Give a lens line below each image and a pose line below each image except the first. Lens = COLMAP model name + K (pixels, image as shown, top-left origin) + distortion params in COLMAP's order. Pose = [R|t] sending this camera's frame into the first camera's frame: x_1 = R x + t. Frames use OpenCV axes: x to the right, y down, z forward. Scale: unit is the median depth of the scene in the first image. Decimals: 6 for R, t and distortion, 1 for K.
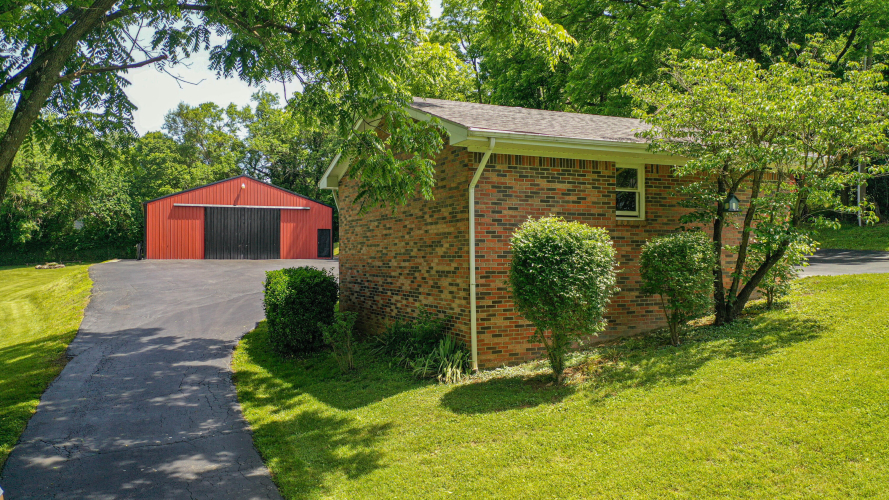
lens RADIAL K [[714.5, 0, 446.8], [0, 714.5, 250.5], [0, 0, 1]] dist [-0.002085, -0.007653]
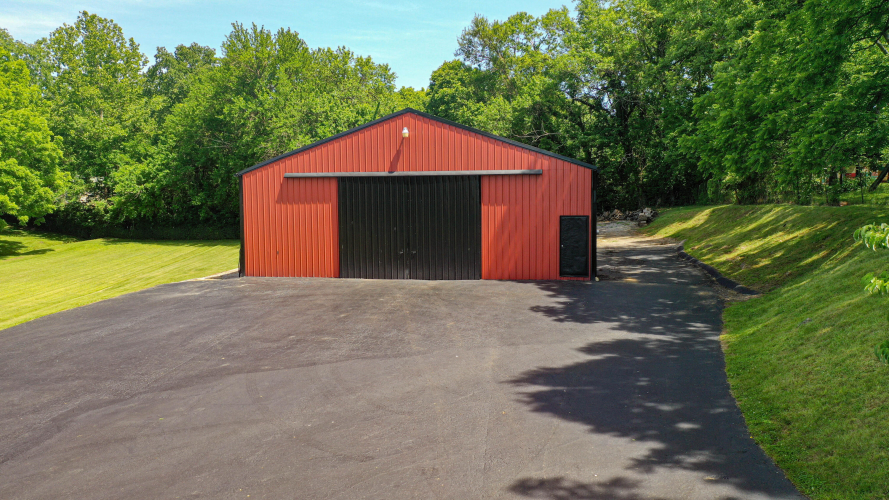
lens RADIAL K [[714.5, 0, 444.9], [0, 714.5, 248.7], [0, 0, 1]] dist [-0.002085, -0.007653]
pose [[0.842758, 0.031619, -0.537363, 0.006848], [0.014923, 0.996517, 0.082040, -0.048907], [0.538085, -0.077159, 0.839351, 0.578387]]
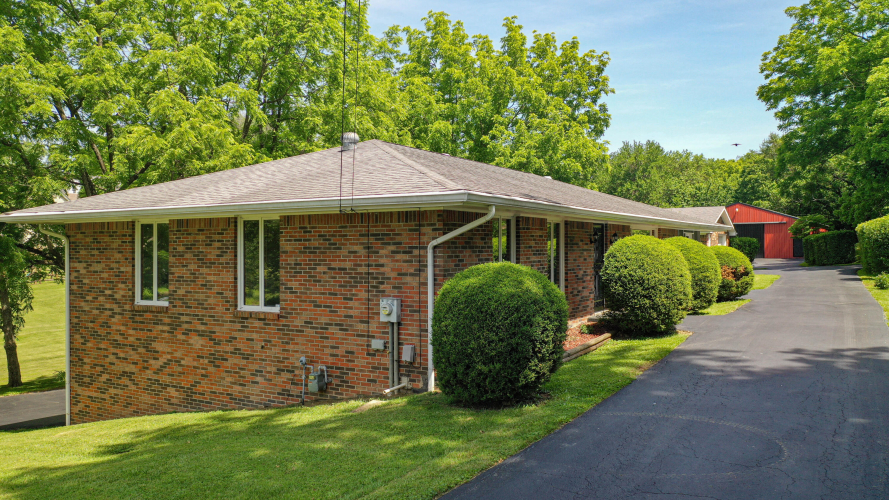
lens RADIAL K [[714.5, 0, 442.6], [0, 714.5, 251.7], [0, 0, 1]] dist [-0.002085, -0.007653]
pose [[0.559540, -0.002325, -0.828800, 0.599341], [0.015896, 0.999842, 0.007927, -0.023826], [0.828651, -0.017610, 0.559488, -0.347697]]
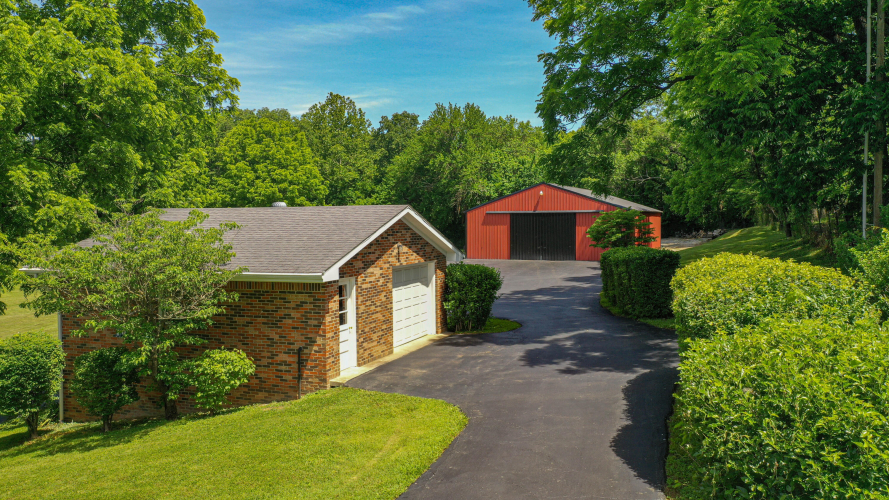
lens RADIAL K [[714.5, 0, 446.2], [0, 714.5, 251.0], [0, 0, 1]] dist [-0.002085, -0.007653]
pose [[0.703766, 0.025688, -0.709968, 0.380918], [0.014785, 0.998600, 0.050787, -0.058065], [0.710278, -0.046239, 0.702401, 0.123267]]
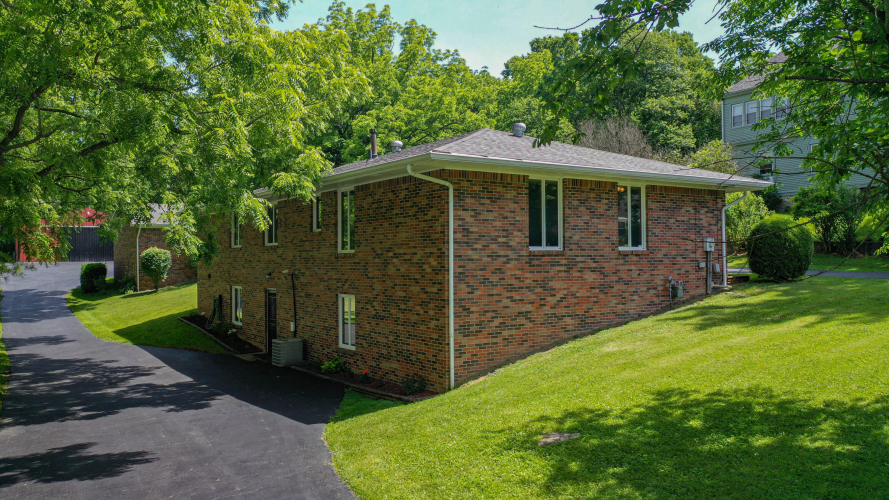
lens RADIAL K [[714.5, 0, 446.6], [0, 714.5, 250.6], [0, 0, 1]] dist [-0.002085, -0.007653]
pose [[0.987680, -0.009781, 0.156180, 0.219261], [0.009657, 0.999952, 0.001553, -0.003765], [-0.156188, -0.000025, 0.987727, -0.592105]]
